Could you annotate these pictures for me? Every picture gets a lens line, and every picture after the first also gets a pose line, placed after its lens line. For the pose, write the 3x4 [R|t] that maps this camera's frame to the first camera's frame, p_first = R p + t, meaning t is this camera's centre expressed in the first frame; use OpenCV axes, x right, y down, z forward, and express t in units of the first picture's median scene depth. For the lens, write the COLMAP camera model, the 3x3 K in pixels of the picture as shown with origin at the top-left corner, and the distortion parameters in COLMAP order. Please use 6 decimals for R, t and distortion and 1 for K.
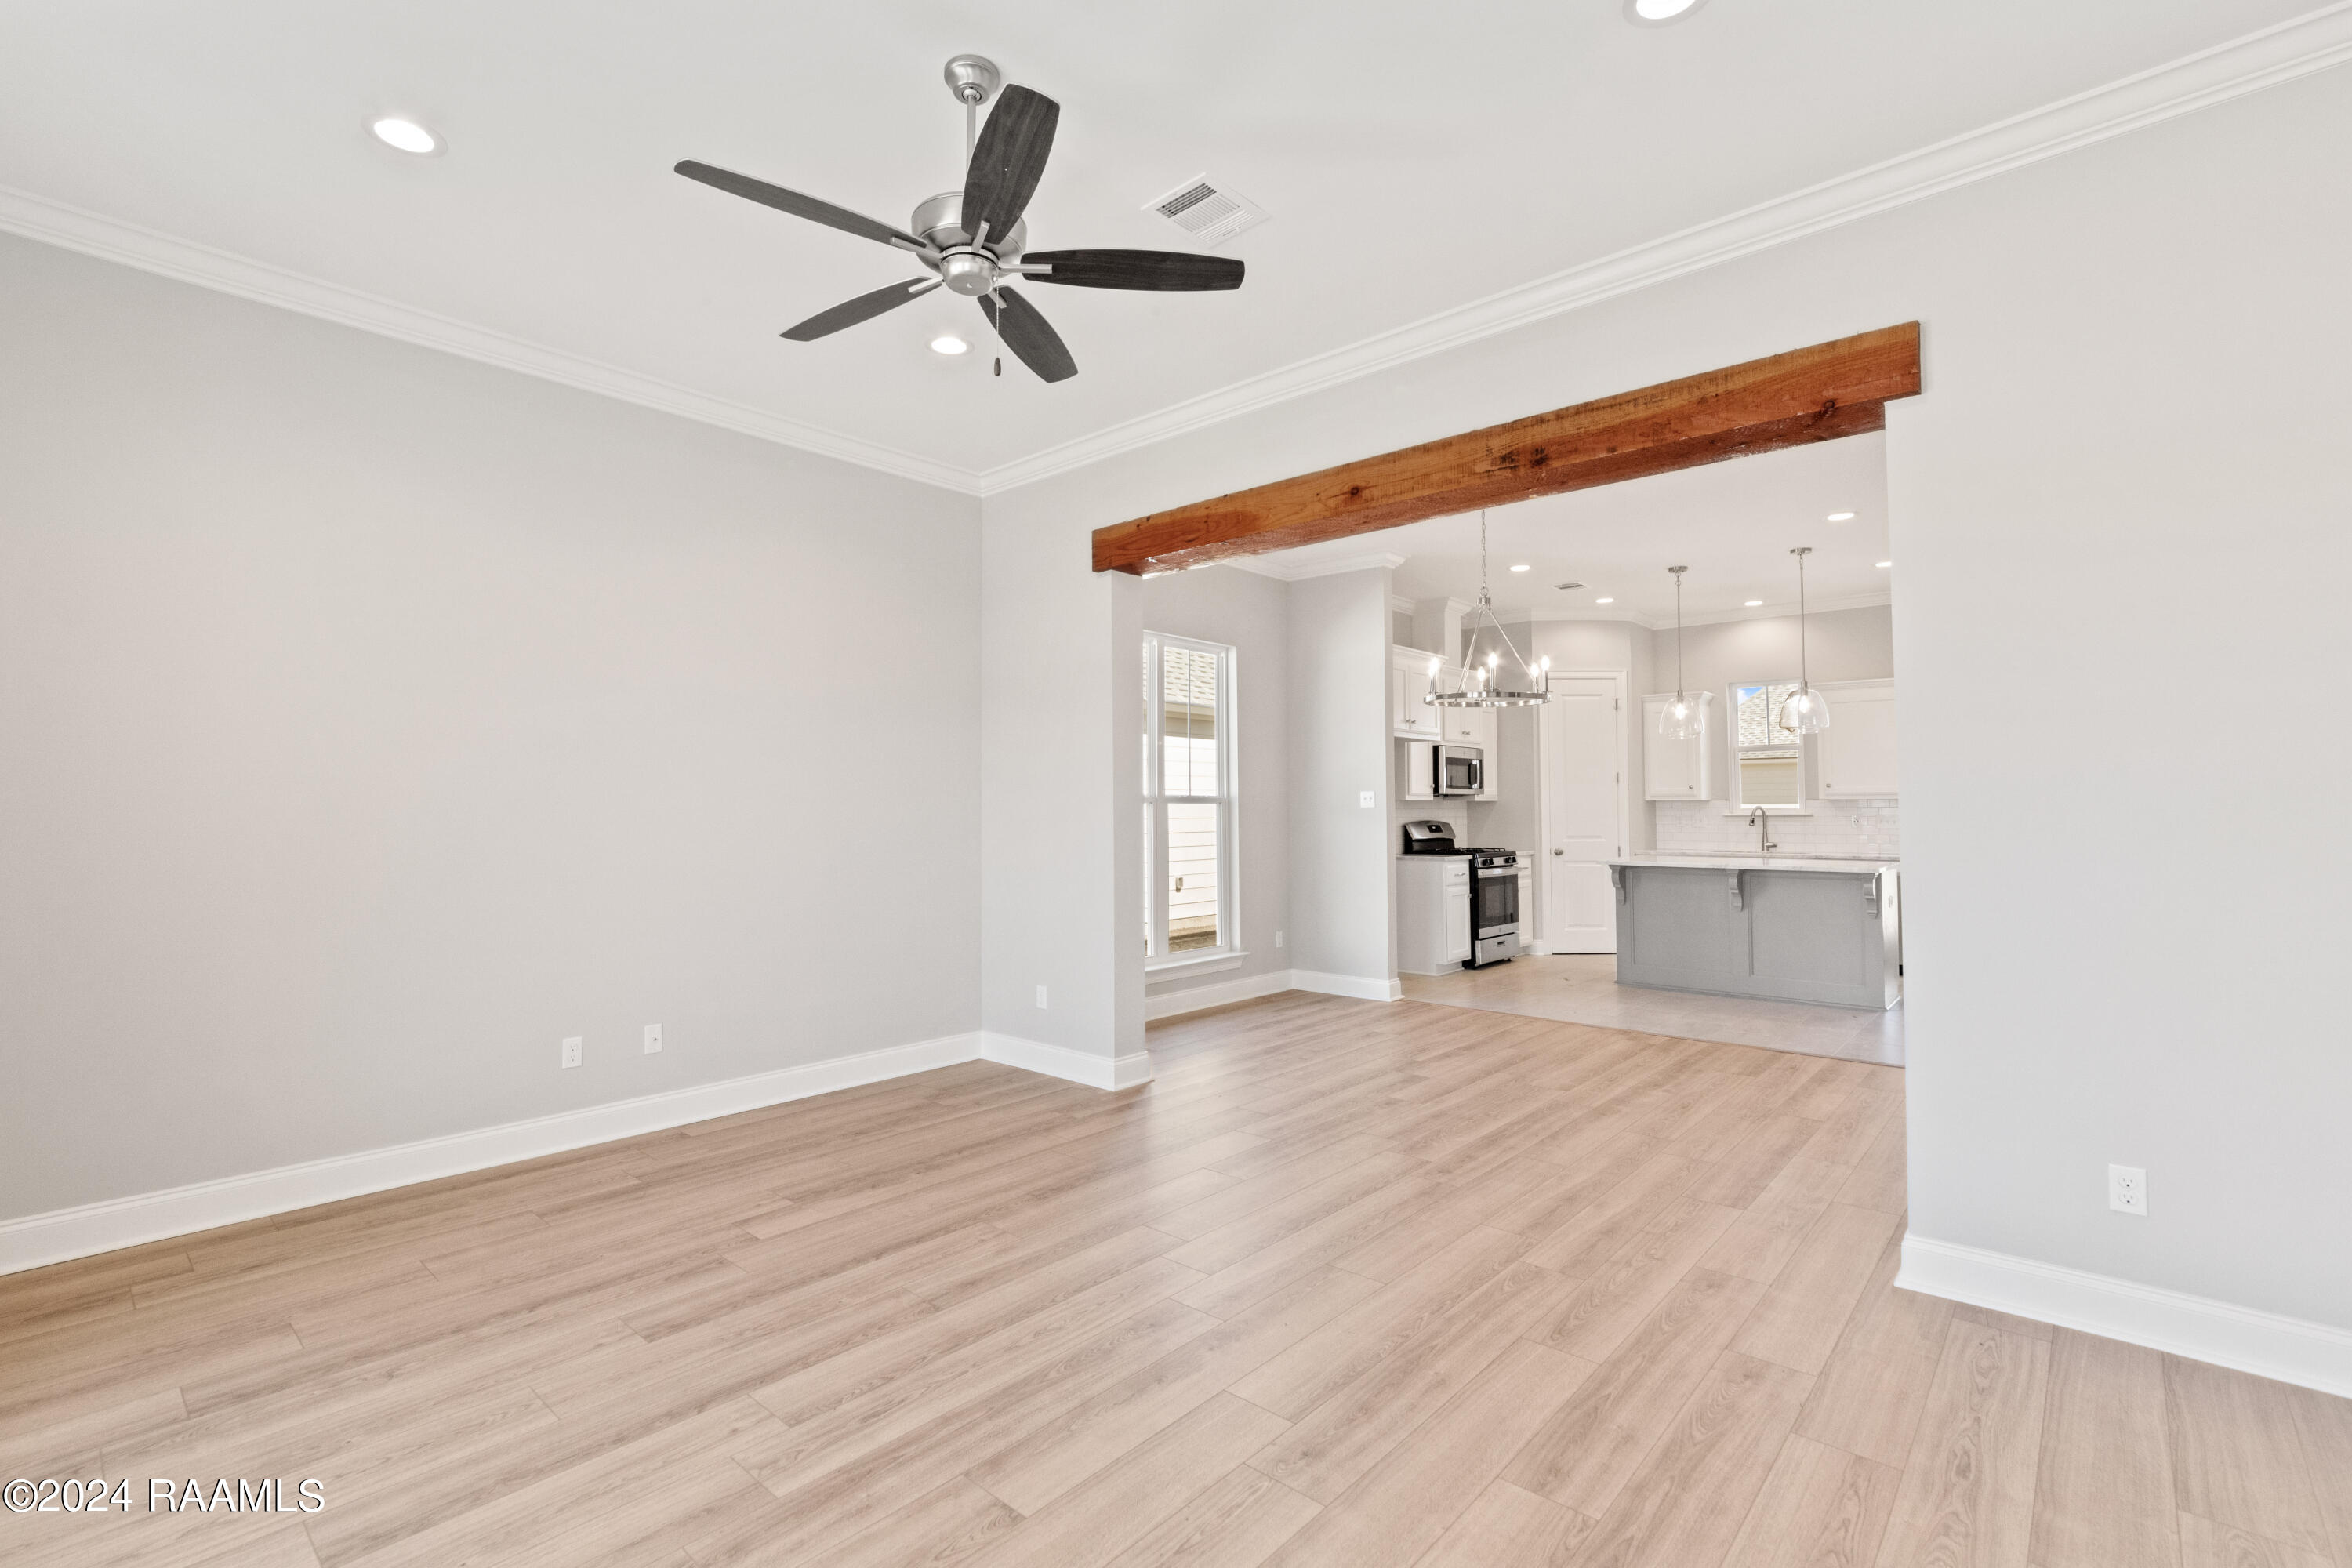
lens RADIAL K [[1058.9, 0, 1179.6], [0, 1058.9, 787.3], [0, 0, 1]] dist [-0.000137, -0.000005]
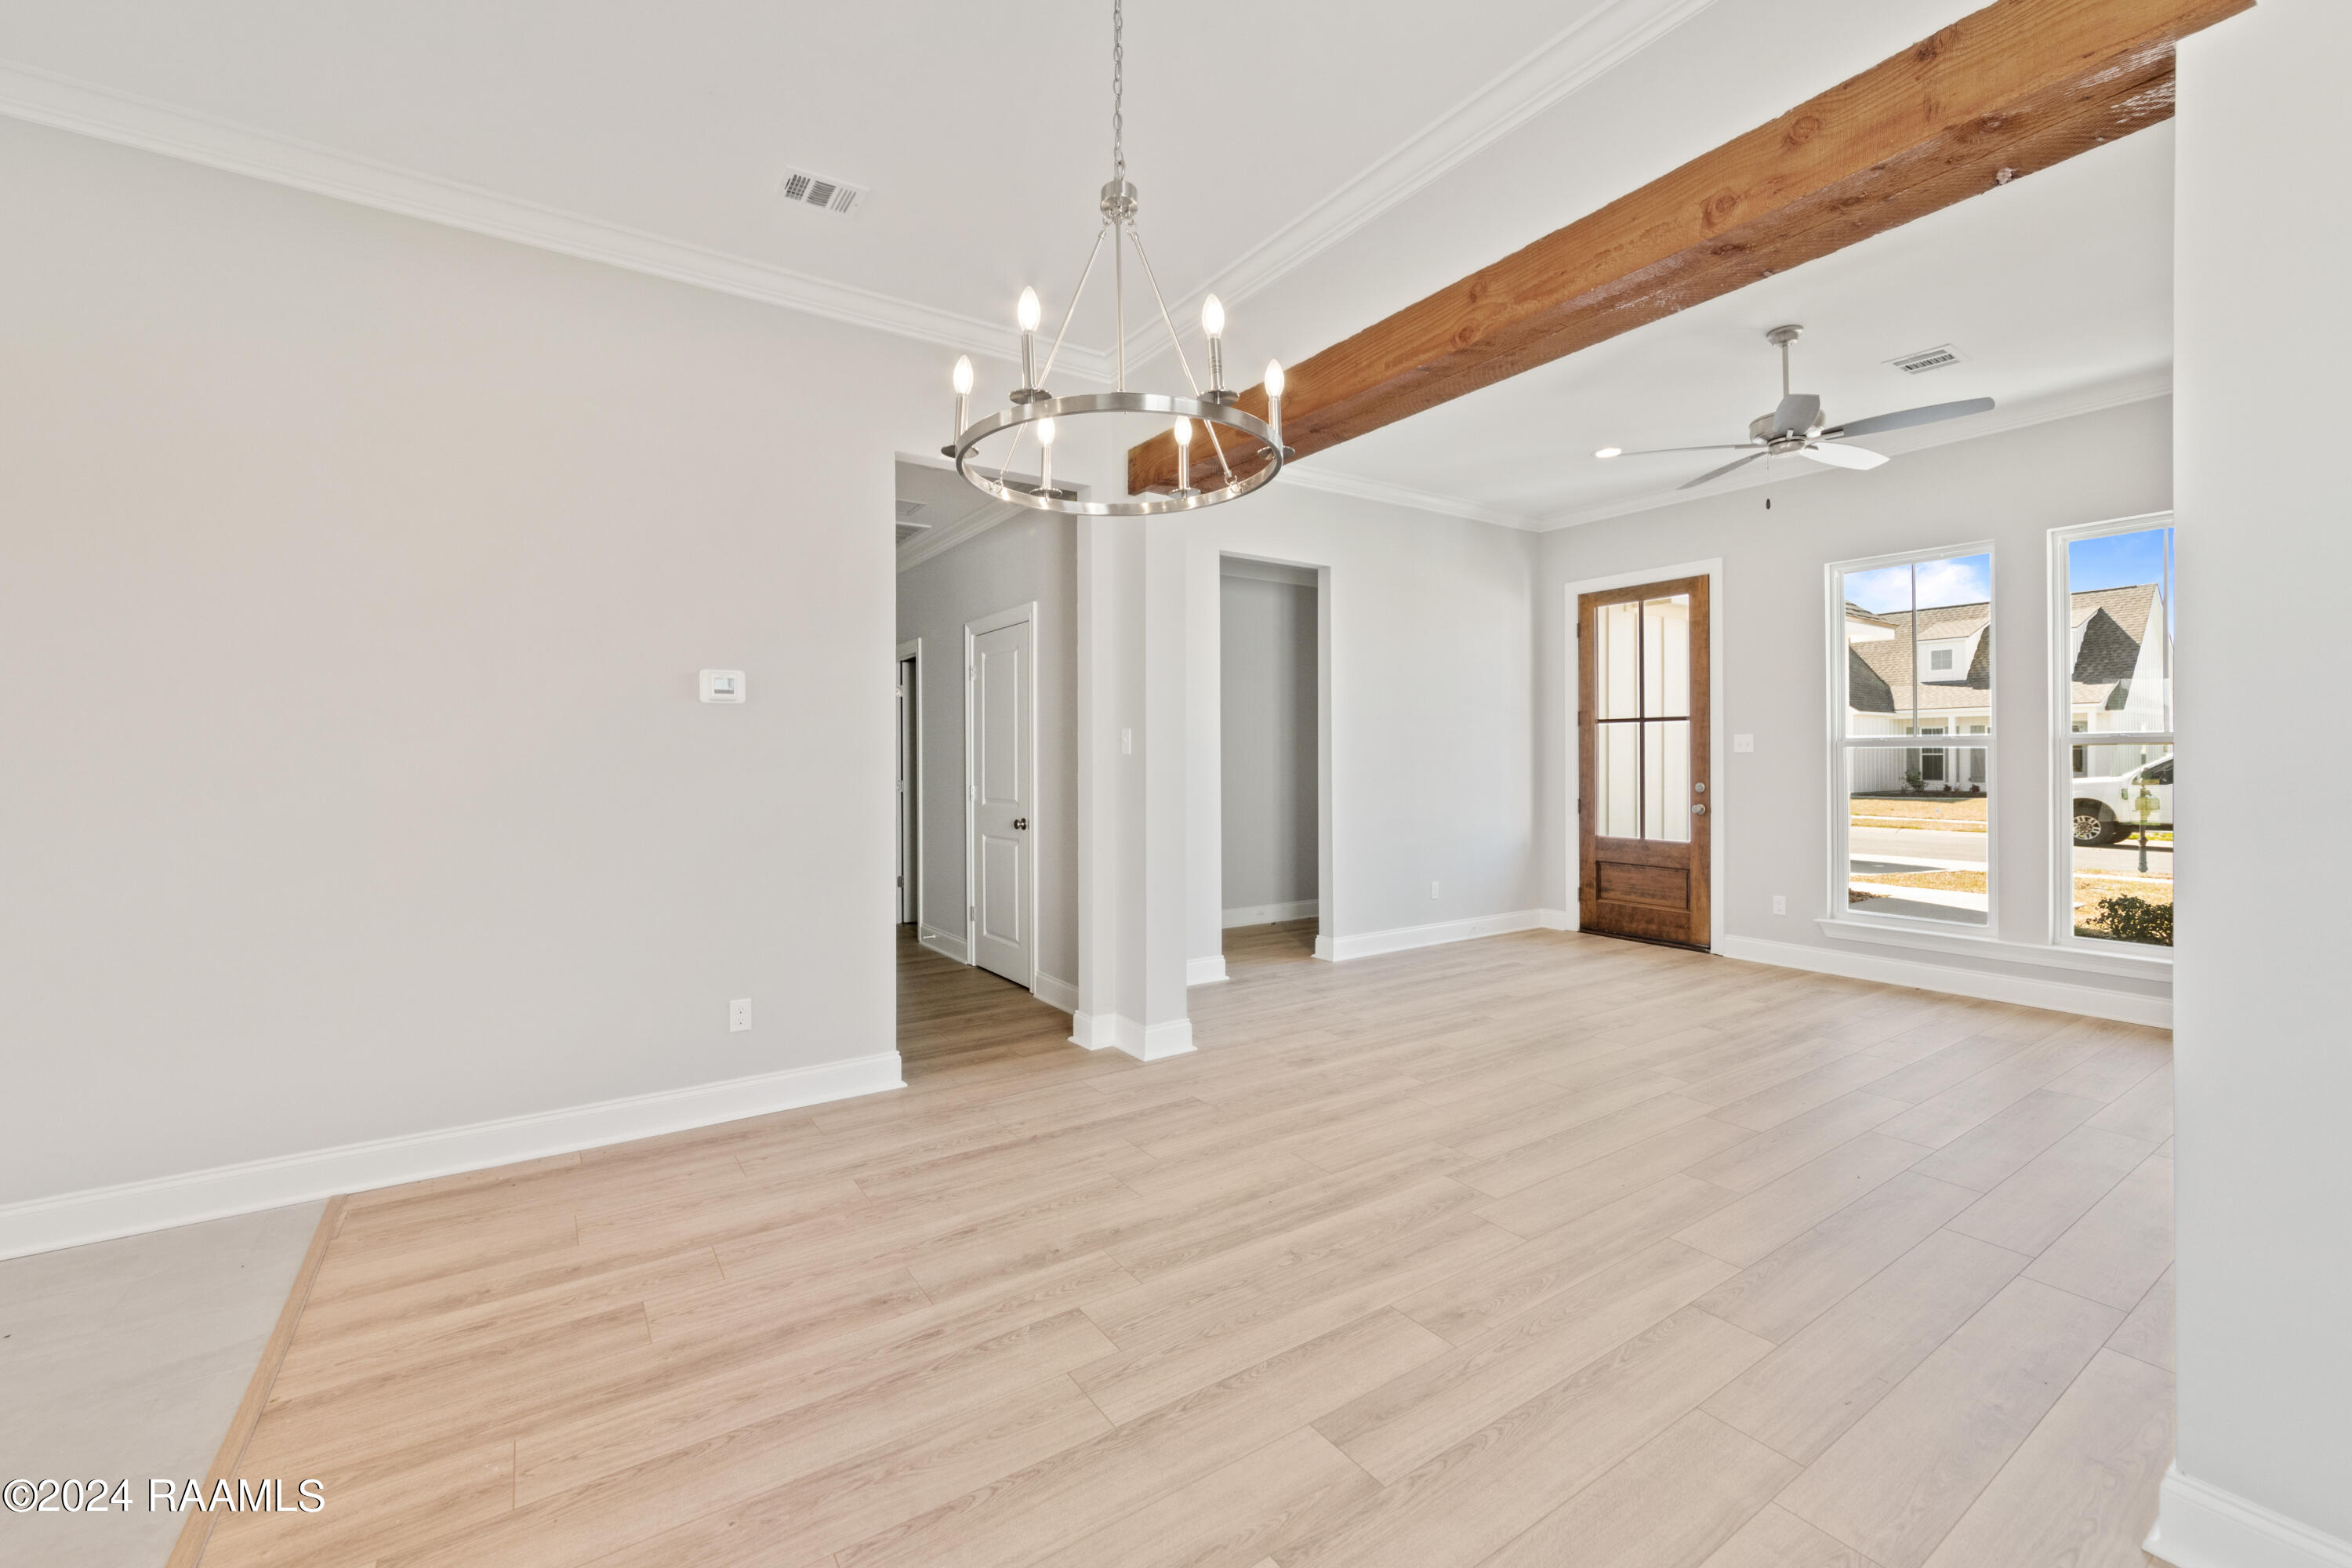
lens RADIAL K [[946.4, 0, 1157.2], [0, 946.4, 764.7], [0, 0, 1]] dist [0.000554, -0.000012]
pose [[-0.963460, -0.001481, 0.267848, 0.229436], [-0.002876, 0.999984, -0.004817, 0.029809], [-0.267837, -0.005411, -0.963449, 1.591363]]
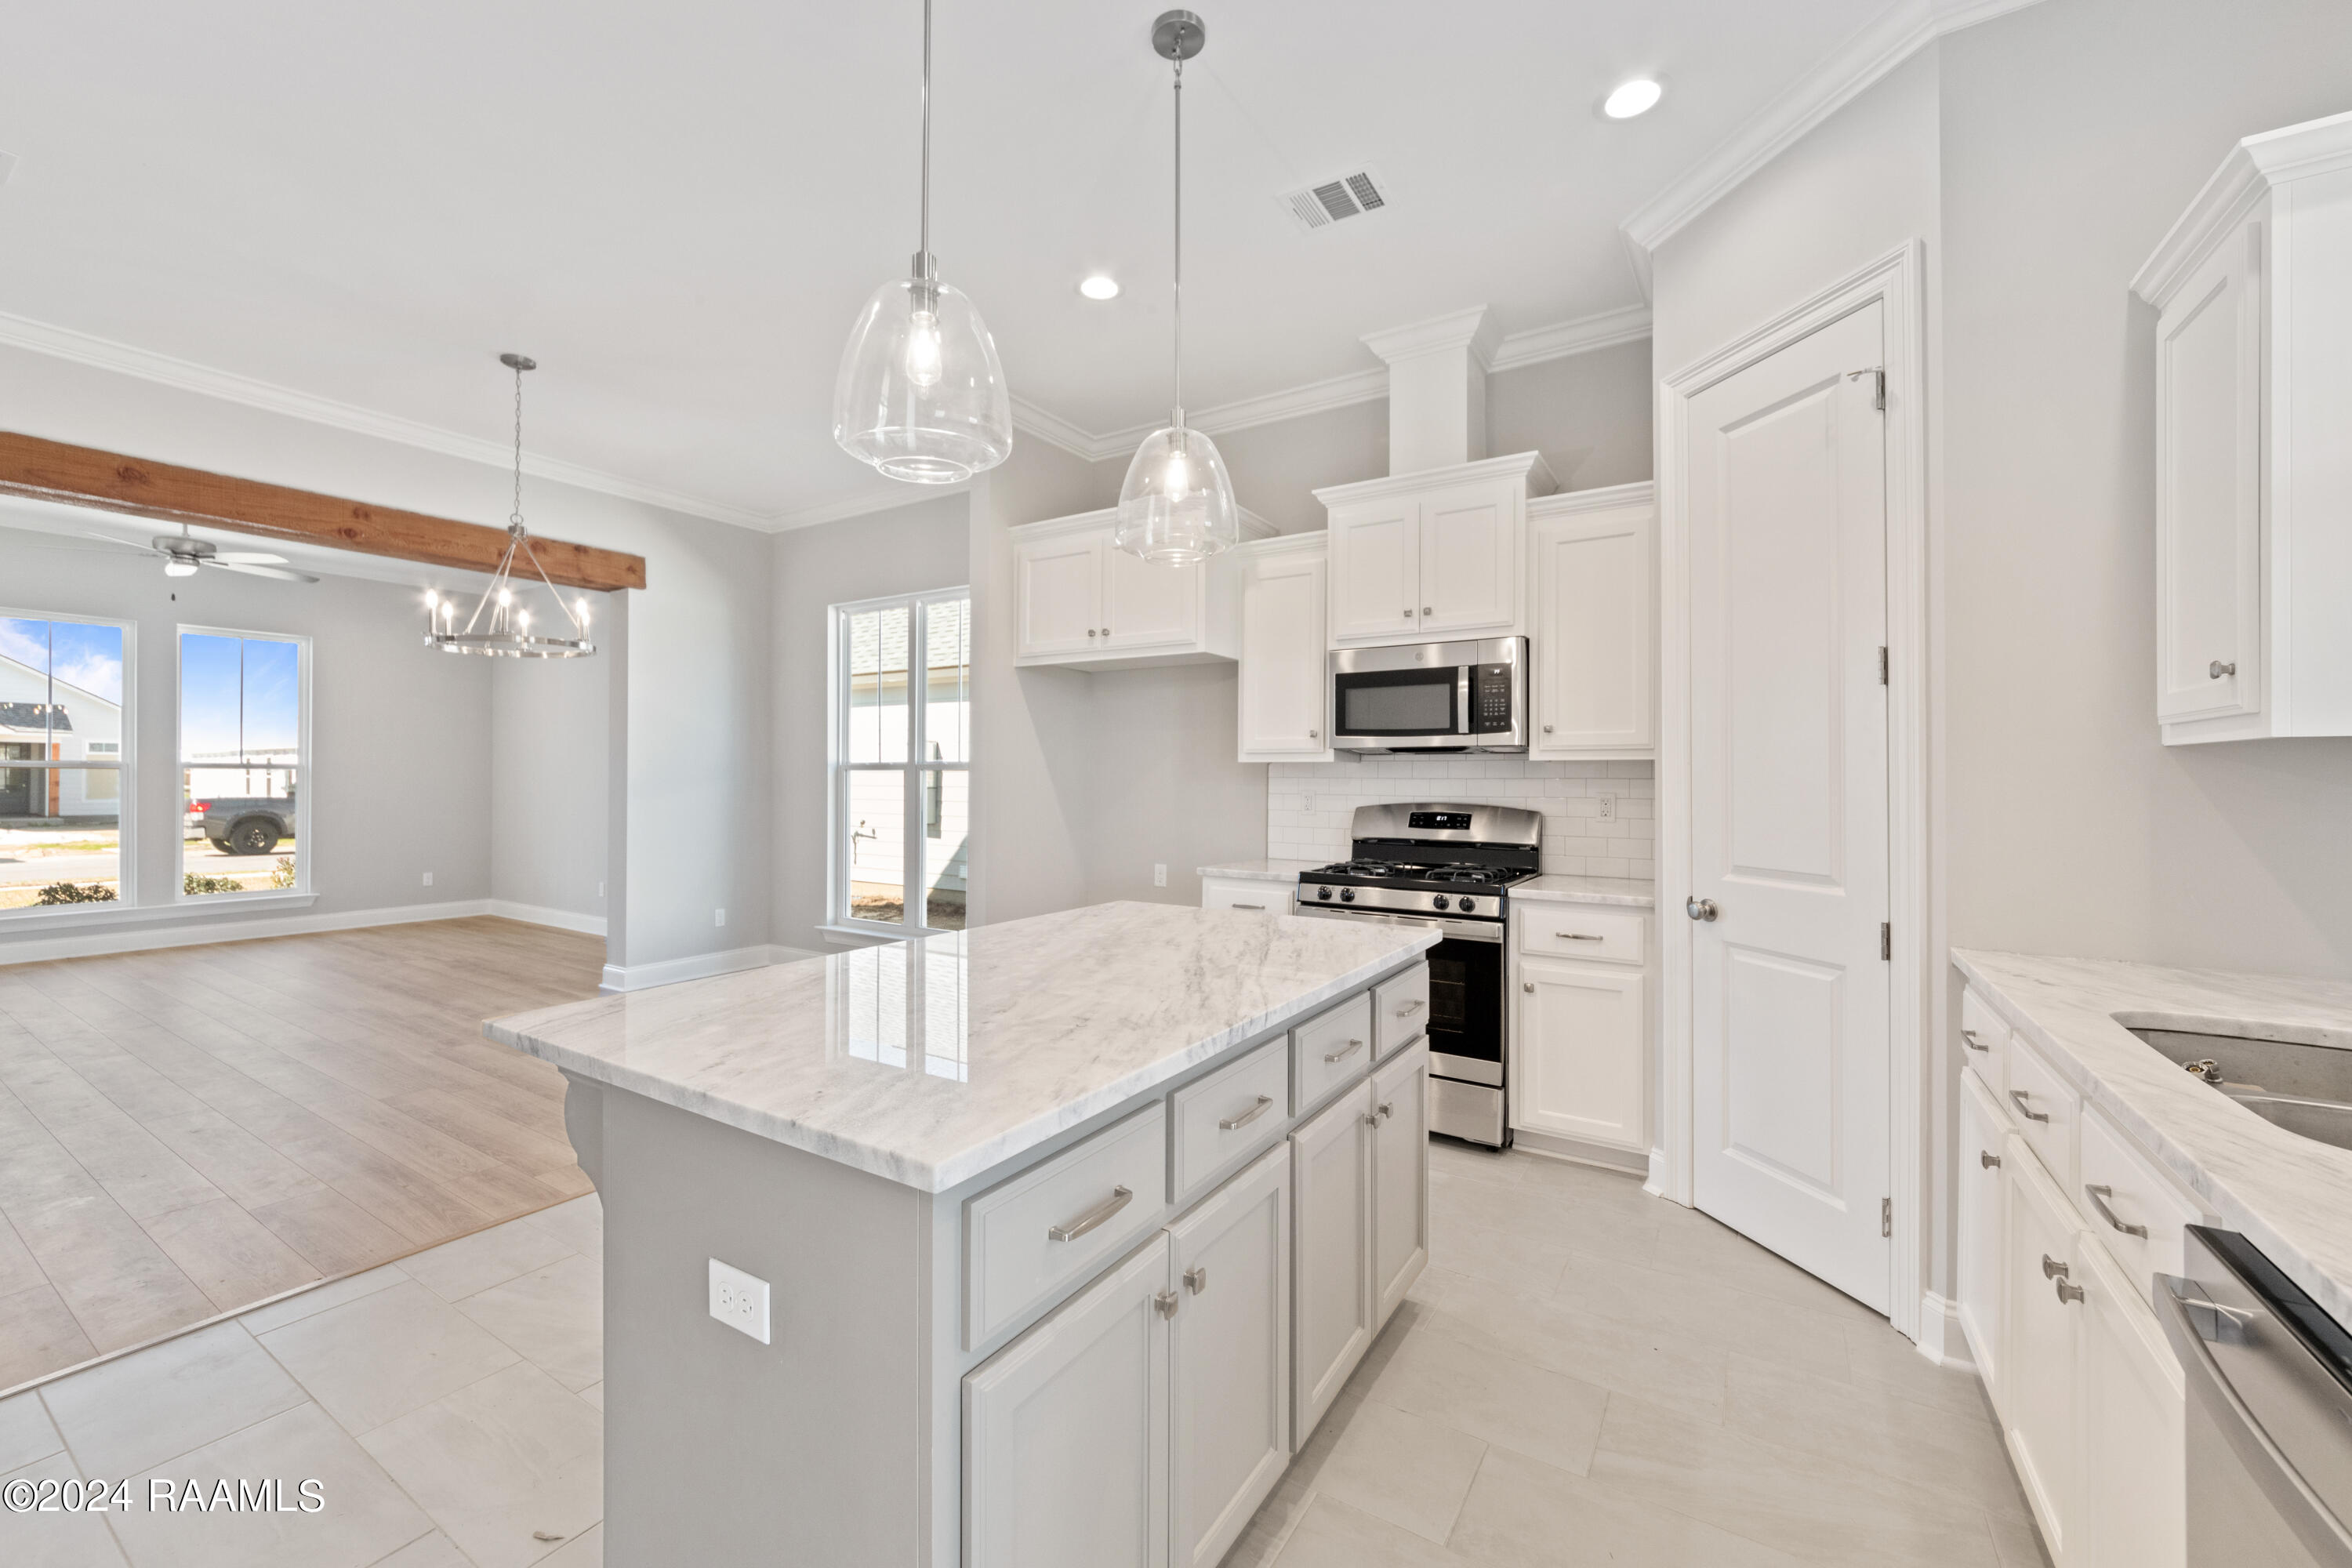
lens RADIAL K [[946.4, 0, 1166.0], [0, 946.4, 779.0], [0, 0, 1]] dist [0.000554, -0.000012]
pose [[0.159254, 0.001041, -0.987237, 1.425250], [0.015212, 0.999878, 0.003508, 0.036935], [0.987120, -0.015577, 0.159219, 1.686934]]
